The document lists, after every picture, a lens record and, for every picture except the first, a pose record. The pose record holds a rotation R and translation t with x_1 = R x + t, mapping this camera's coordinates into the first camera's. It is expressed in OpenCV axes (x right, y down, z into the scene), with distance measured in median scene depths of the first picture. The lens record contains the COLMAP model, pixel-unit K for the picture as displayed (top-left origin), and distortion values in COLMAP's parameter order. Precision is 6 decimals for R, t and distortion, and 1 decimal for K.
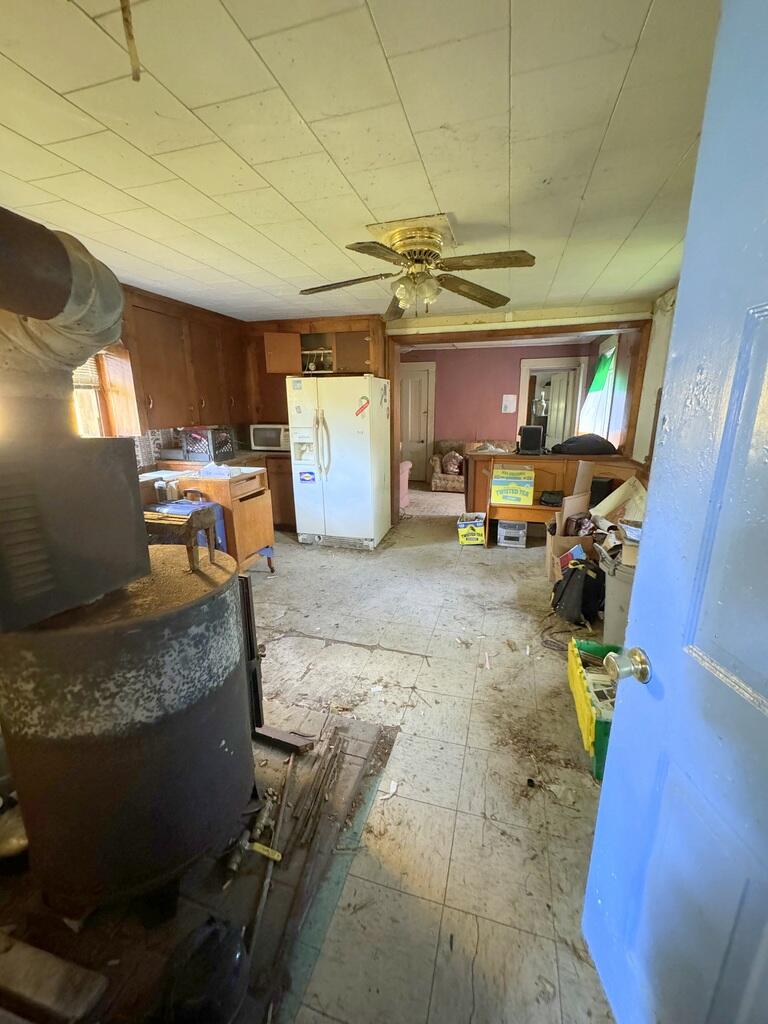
lens RADIAL K [[405.6, 0, 387.2], [0, 405.6, 508.5], [0, 0, 1]] dist [-0.009802, 0.002952]
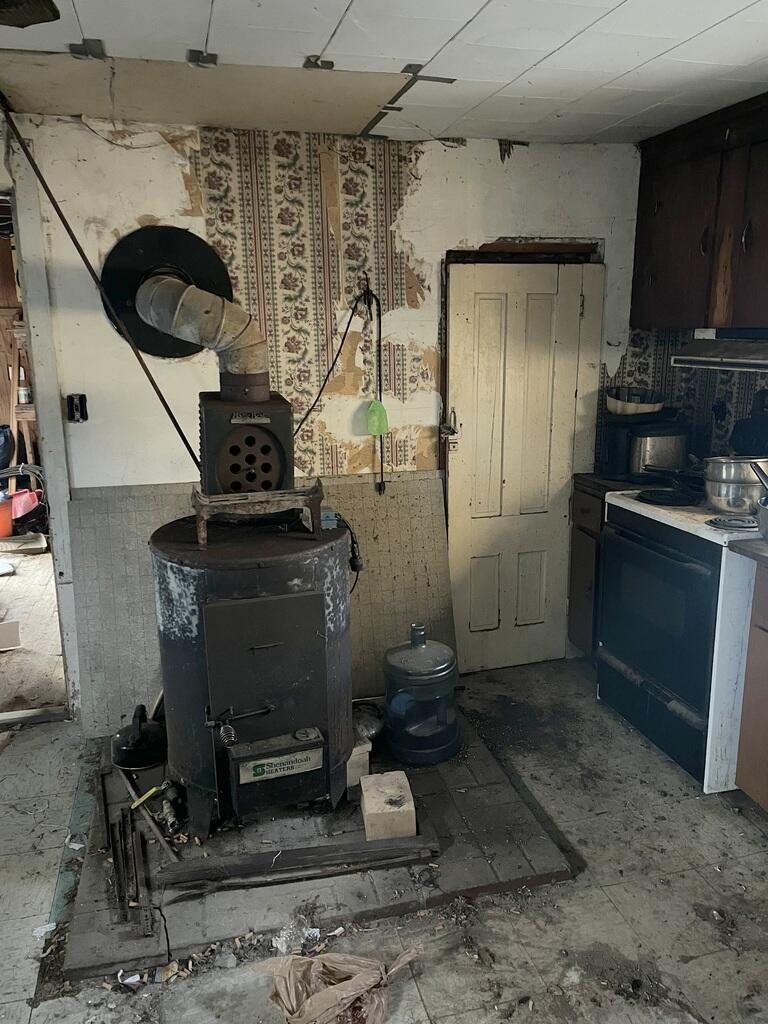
lens RADIAL K [[788.5, 0, 383.1], [0, 788.5, 514.1], [0, 0, 1]] dist [0.026059, -0.027665]
pose [[-0.852286, 0.140868, -0.503750, 0.033435], [-0.108235, 0.894718, 0.433318, -0.252549], [0.511755, 0.423834, -0.747309, 0.812756]]
